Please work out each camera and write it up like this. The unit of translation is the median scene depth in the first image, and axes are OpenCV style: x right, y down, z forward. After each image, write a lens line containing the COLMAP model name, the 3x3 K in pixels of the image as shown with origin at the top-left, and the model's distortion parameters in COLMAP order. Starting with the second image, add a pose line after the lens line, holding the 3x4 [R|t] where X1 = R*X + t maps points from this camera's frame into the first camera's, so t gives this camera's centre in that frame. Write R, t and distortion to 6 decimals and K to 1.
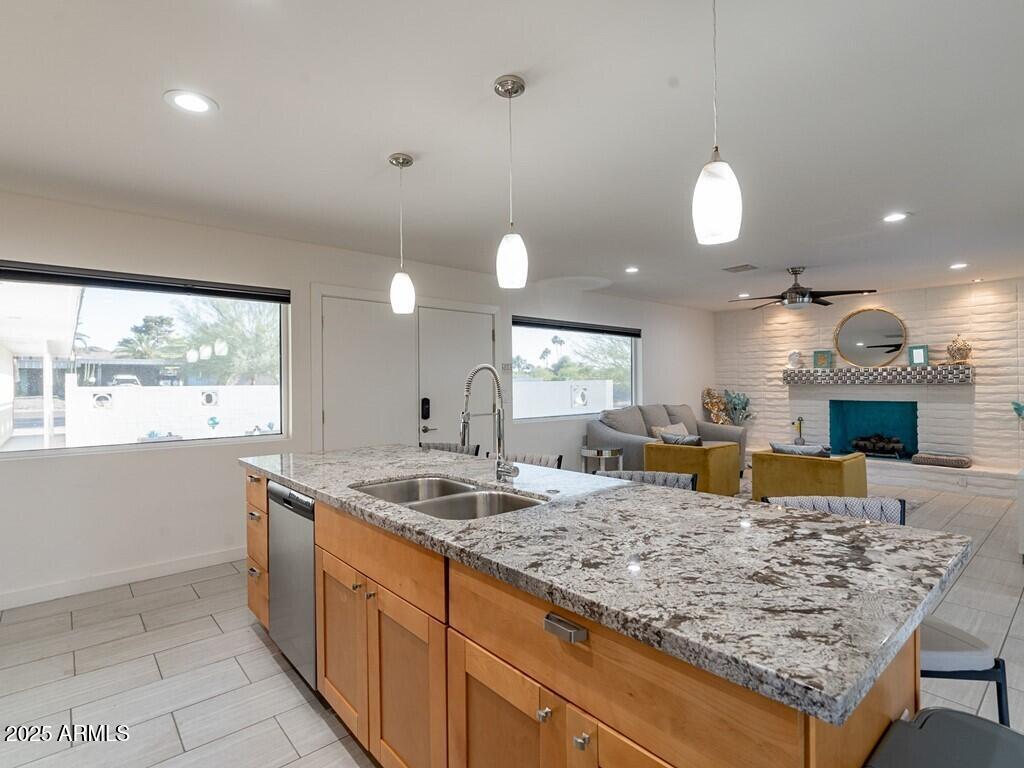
lens RADIAL K [[514.3, 0, 509.8], [0, 514.3, 385.5], [0, 0, 1]] dist [-0.006940, 0.002037]
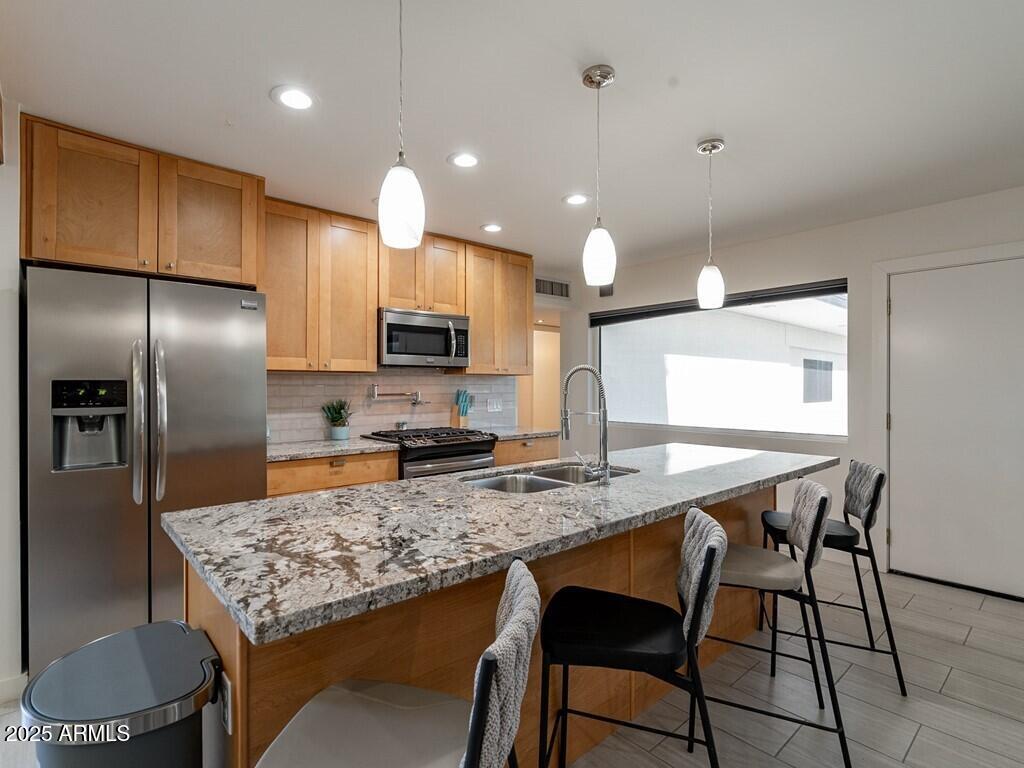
lens RADIAL K [[514.3, 0, 509.6], [0, 514.3, 384.9], [0, 0, 1]] dist [-0.006940, 0.002037]
pose [[0.015061, 0.007637, -0.999857, 0.315397], [0.000355, 0.999971, 0.007643, -0.002941], [0.999887, -0.000470, 0.015058, 0.265586]]
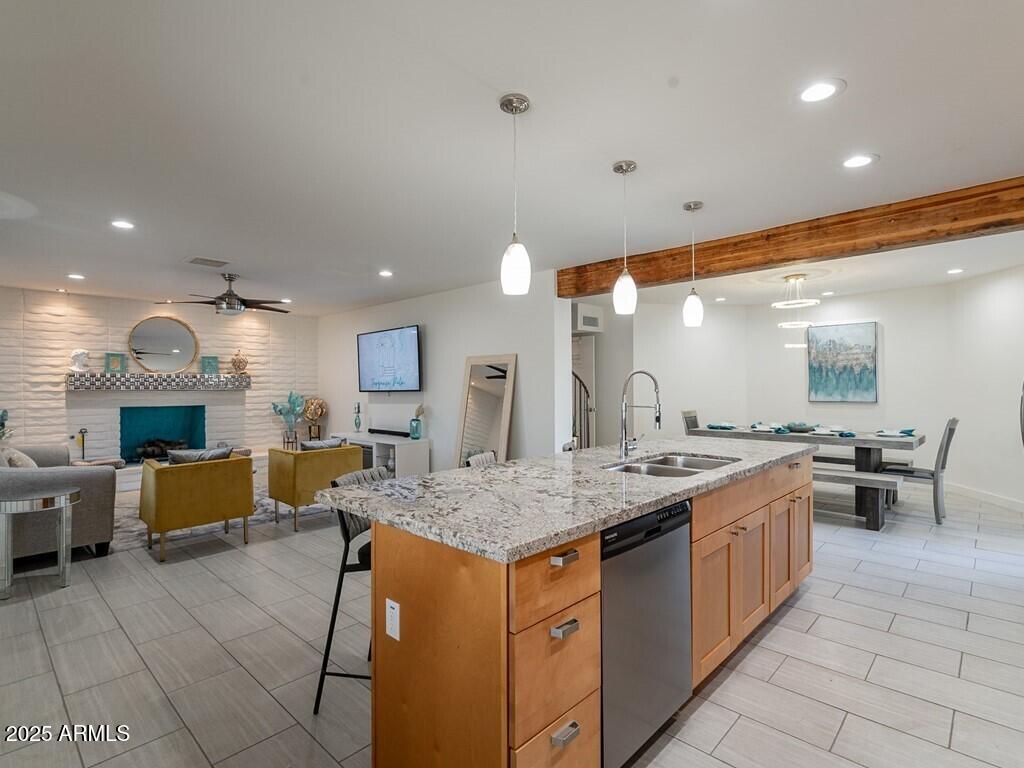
lens RADIAL K [[514.3, 0, 508.9], [0, 514.3, 384.7], [0, 0, 1]] dist [-0.006940, 0.002037]
pose [[-0.103467, 0.012037, 0.994560, -0.436388], [0.007105, 0.999910, -0.011363, 0.003966], [-0.994608, 0.005890, -0.103543, 0.476002]]
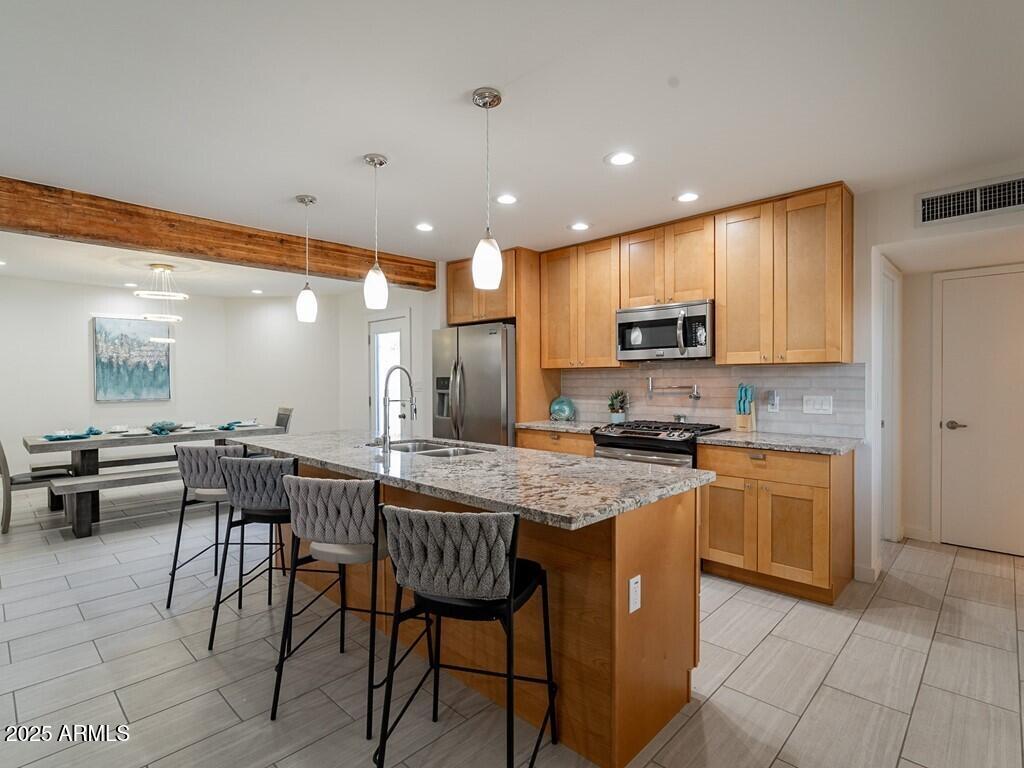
lens RADIAL K [[514.3, 0, 510.2], [0, 514.3, 382.7], [0, 0, 1]] dist [-0.006940, 0.002037]
pose [[-0.995627, 0.014126, -0.092345, -0.075280], [0.013525, 0.999883, 0.007135, 0.000707], [0.092435, 0.005855, -0.995701, 0.783307]]
